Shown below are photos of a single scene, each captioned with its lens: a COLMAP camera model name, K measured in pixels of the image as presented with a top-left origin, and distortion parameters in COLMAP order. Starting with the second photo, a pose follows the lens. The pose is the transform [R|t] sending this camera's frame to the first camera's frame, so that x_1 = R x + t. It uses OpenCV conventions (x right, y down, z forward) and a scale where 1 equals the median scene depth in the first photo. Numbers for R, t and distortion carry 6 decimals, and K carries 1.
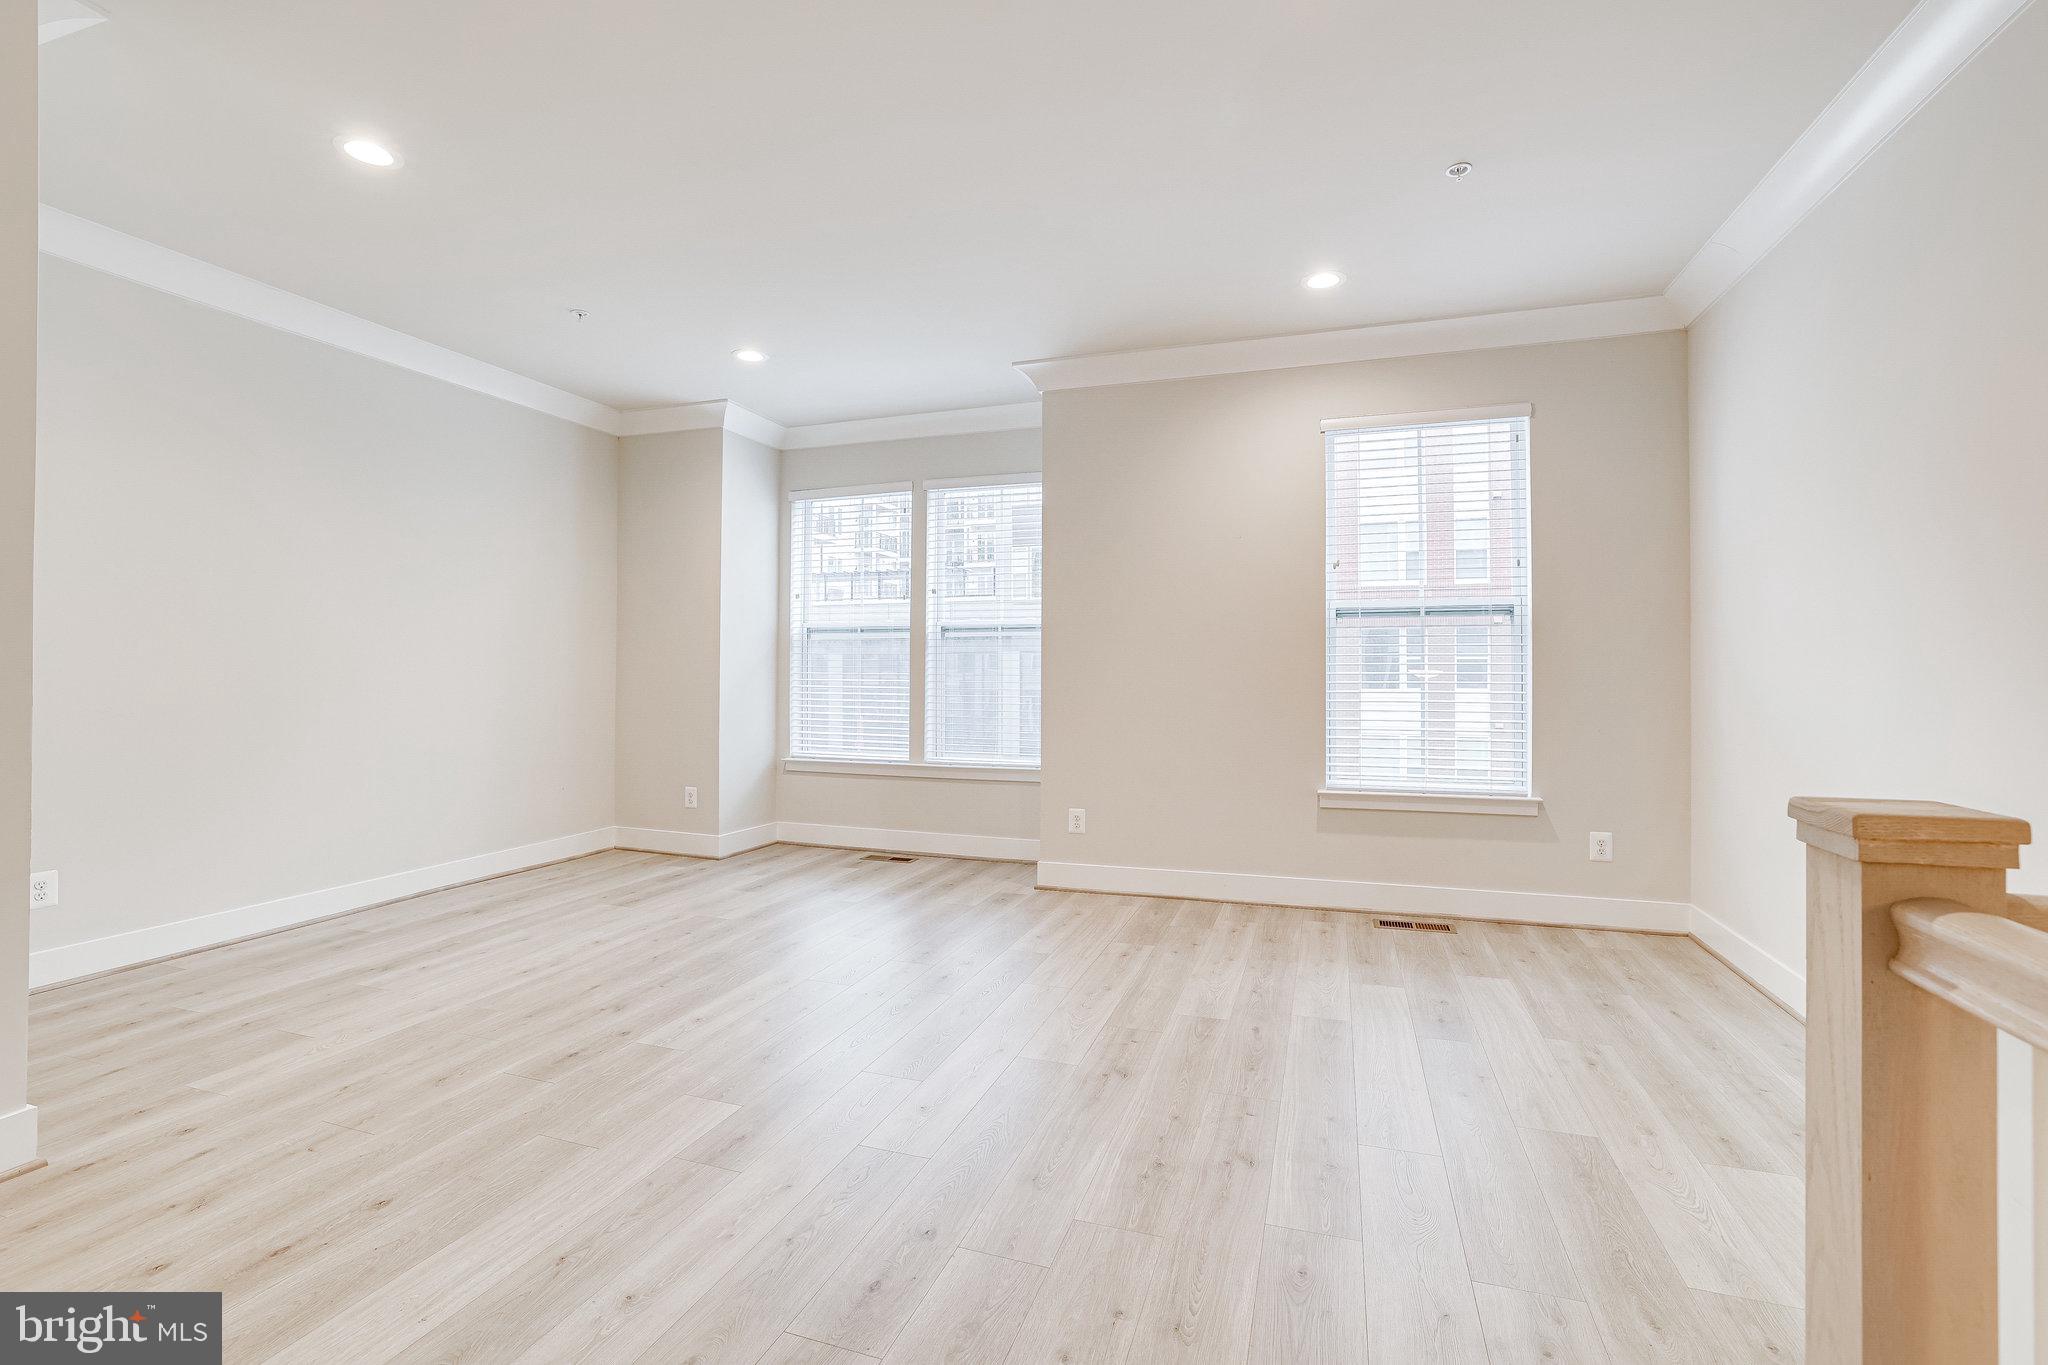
lens RADIAL K [[894.6, 0, 1019.8], [0, 894.6, 687.4], [0, 0, 1]] dist [-0.055591, 0.014312]
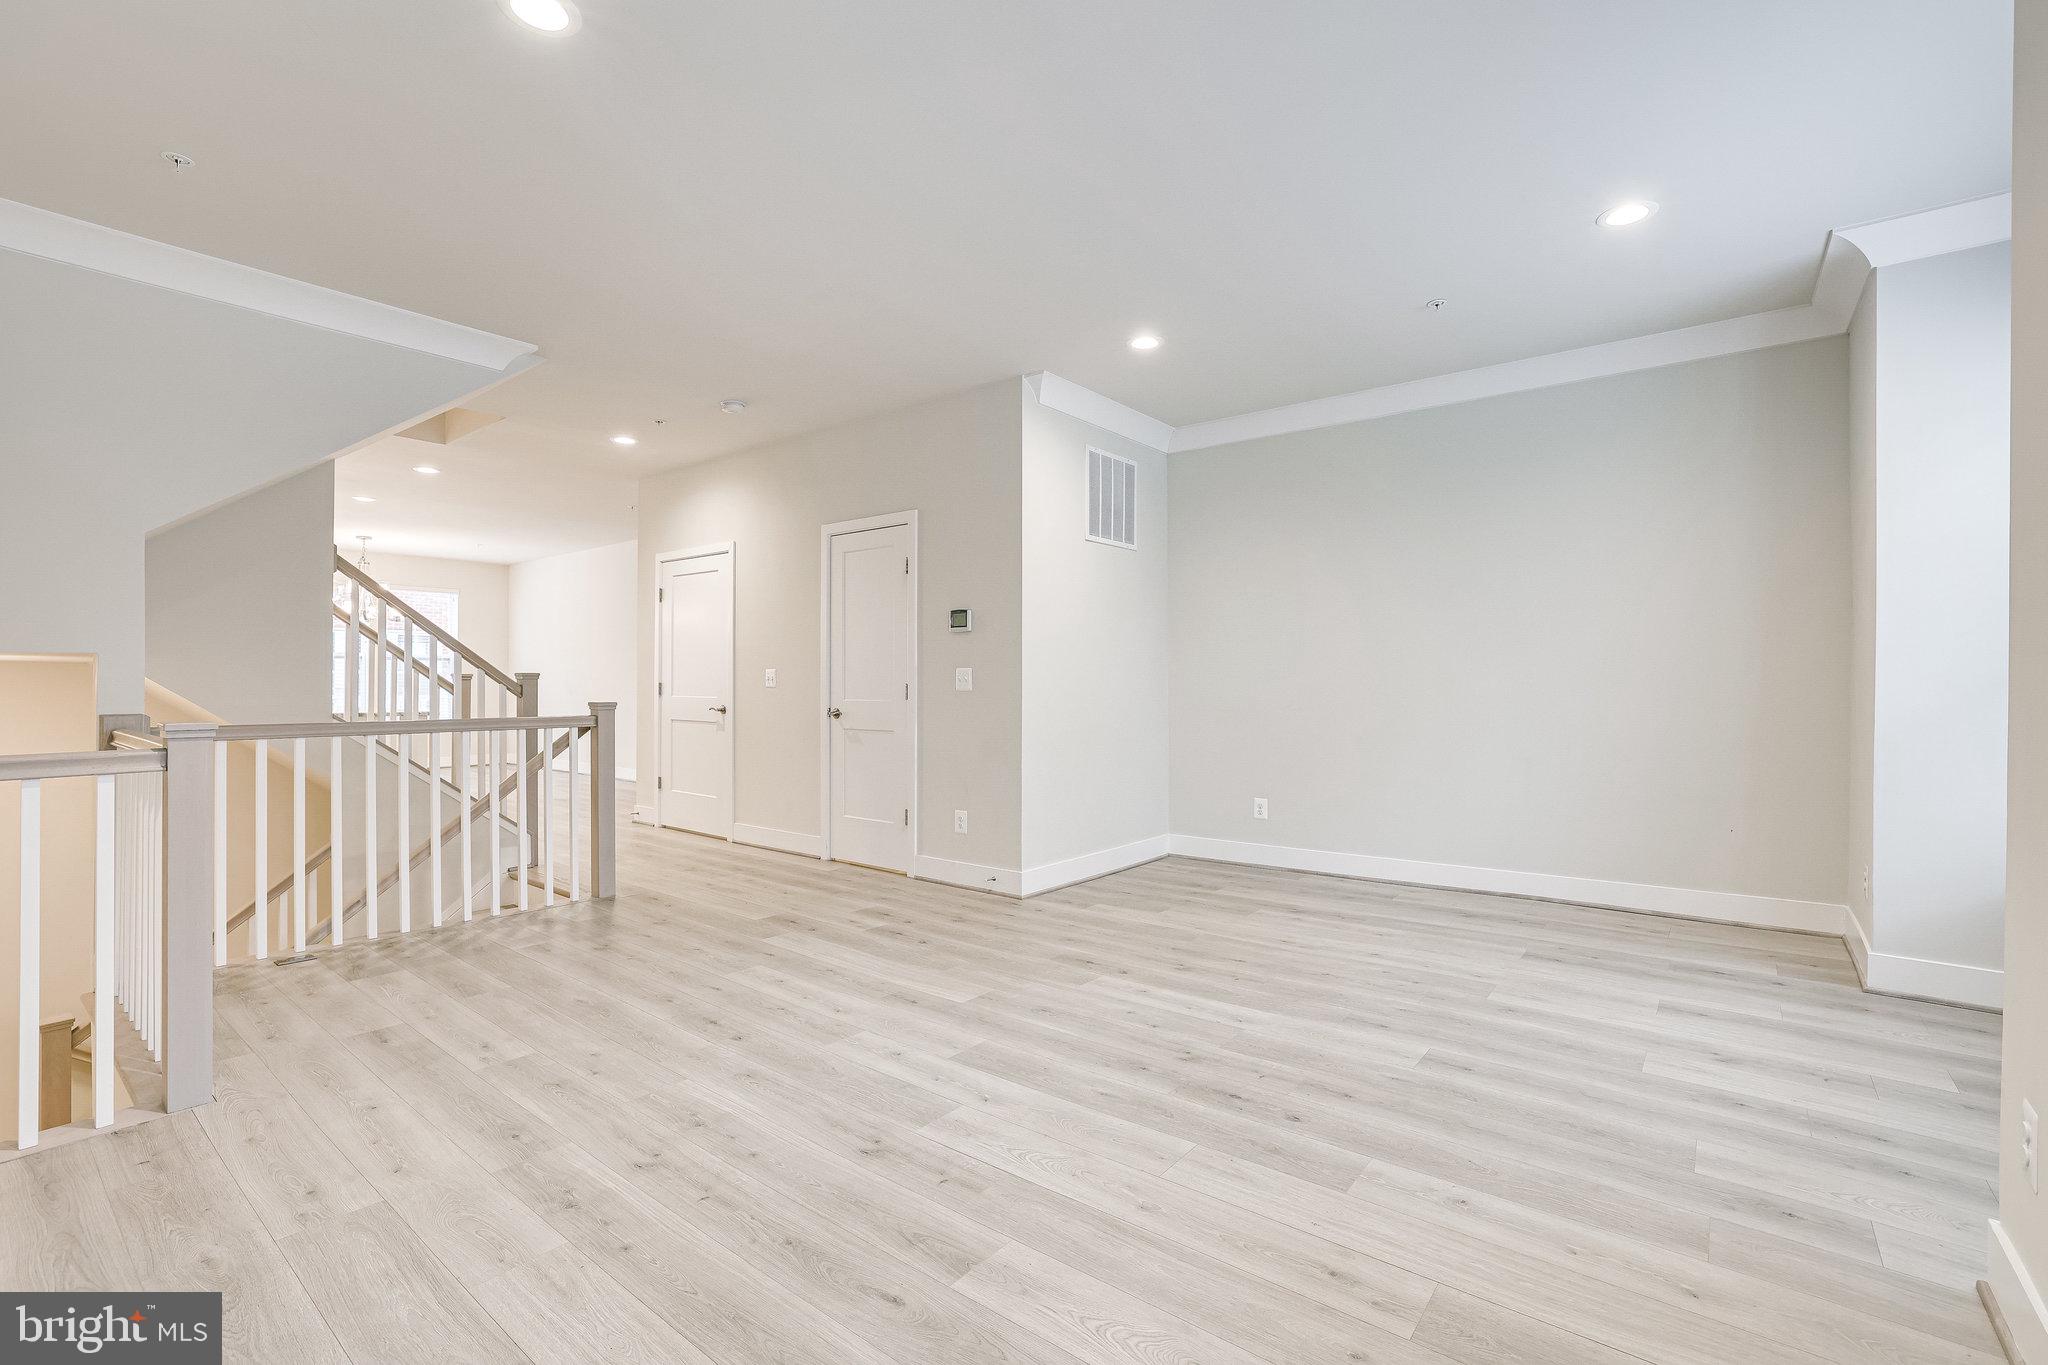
lens RADIAL K [[894.6, 0, 1019.8], [0, 894.6, 687.4], [0, 0, 1]] dist [-0.055591, 0.014312]
pose [[-0.324058, 0.003017, -0.946032, 0.629562], [-0.016985, 0.999815, 0.009006, -0.011303], [0.945885, 0.018986, -0.323947, 1.021565]]
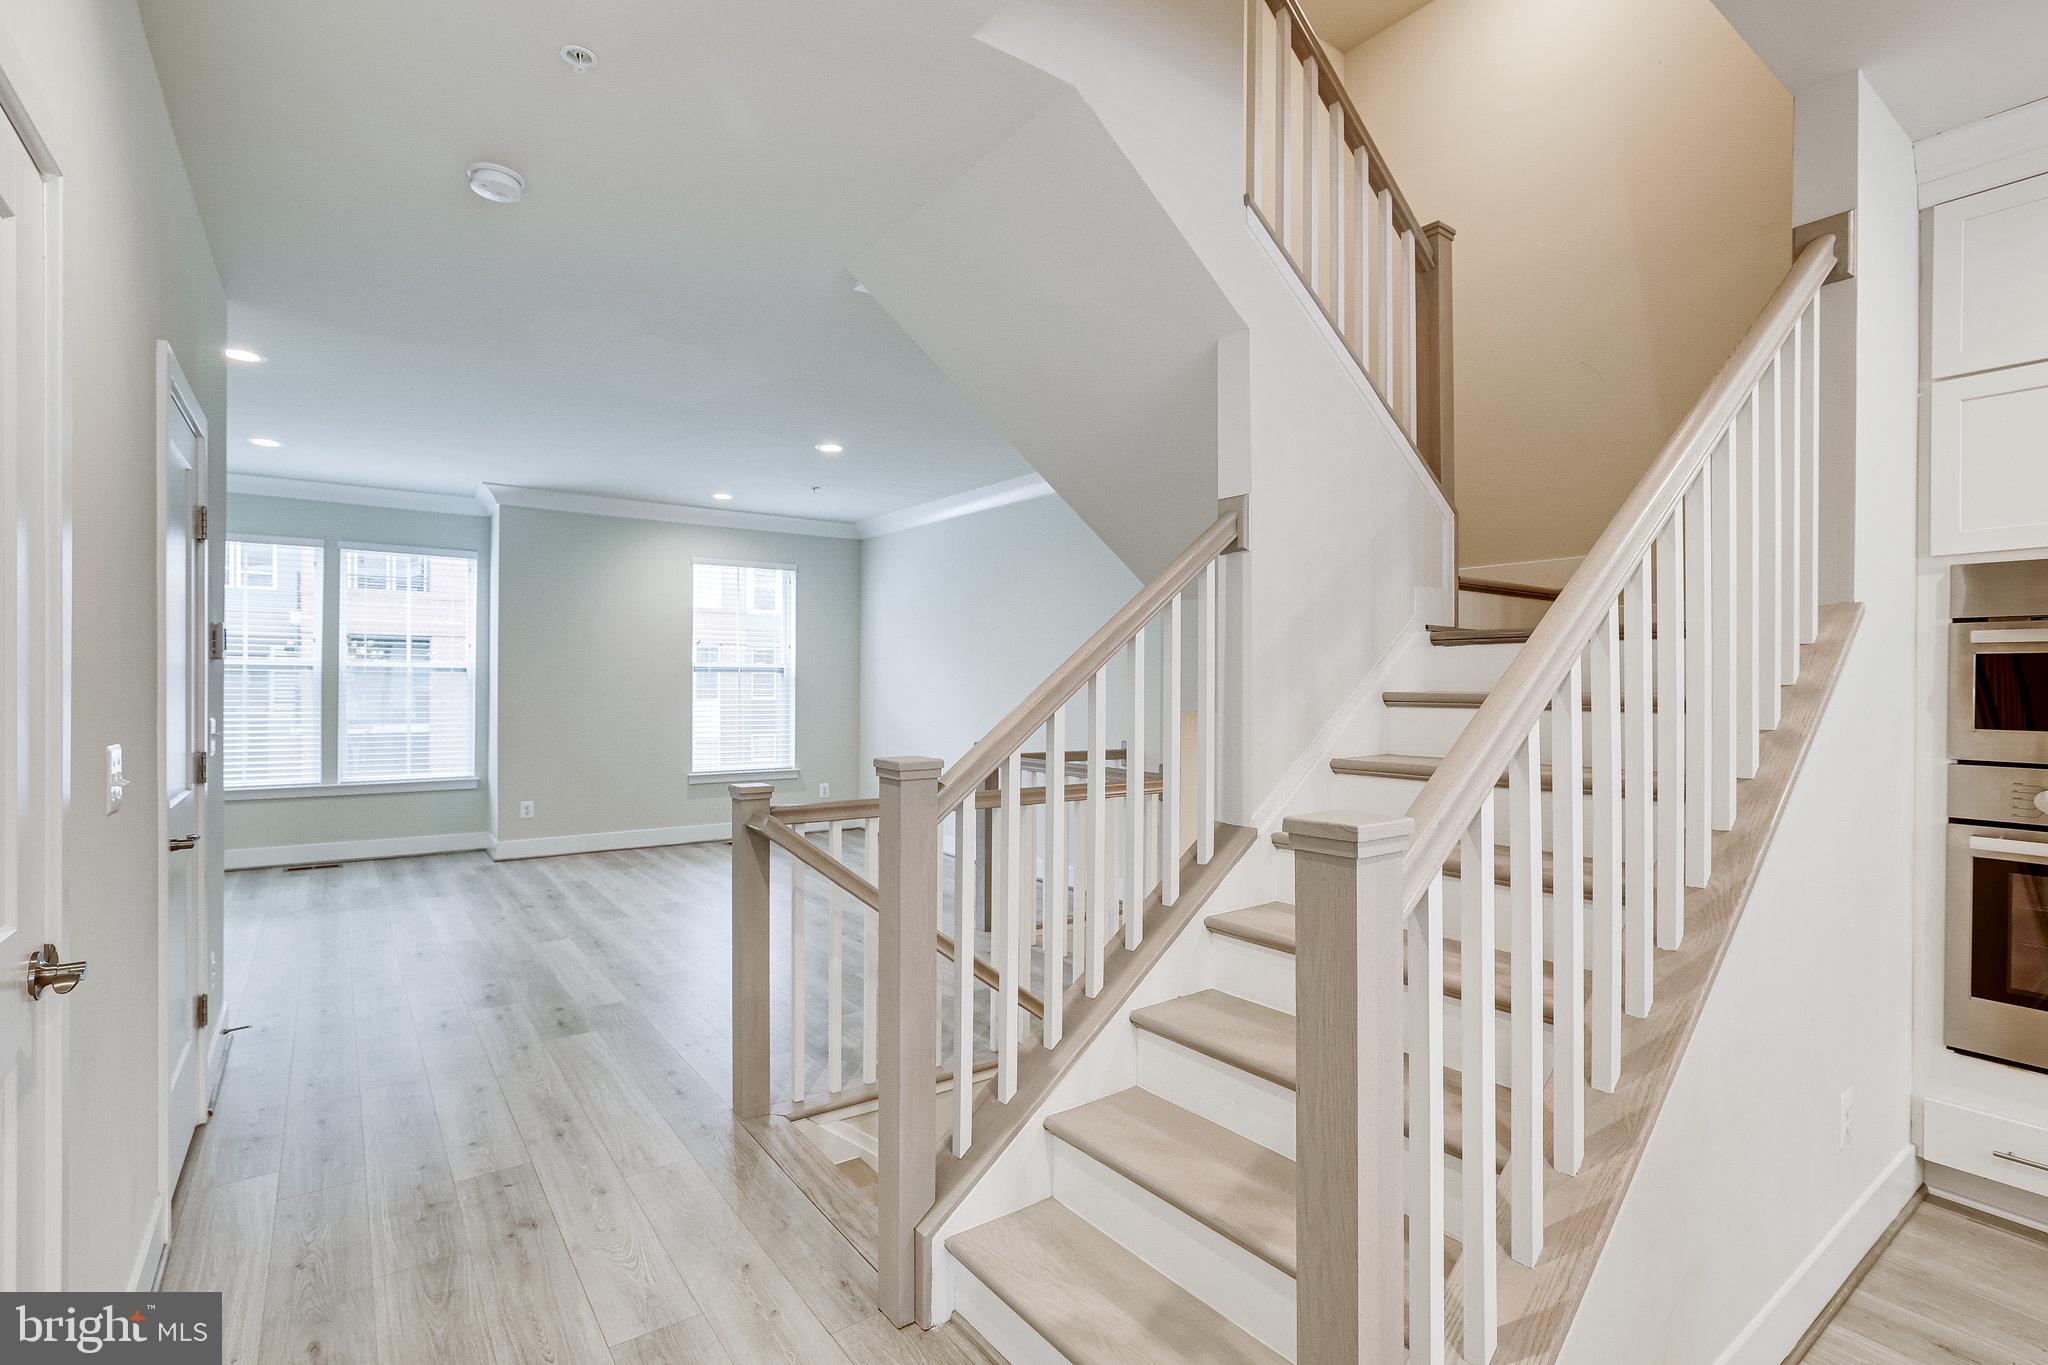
lens RADIAL K [[894.6, 0, 1019.8], [0, 894.6, 687.4], [0, 0, 1]] dist [-0.055591, 0.014312]
pose [[0.564181, 0.004258, 0.825640, -0.942650], [0.011450, 0.999850, -0.012980, -0.027487], [-0.825571, 0.016776, 0.564048, -0.641998]]
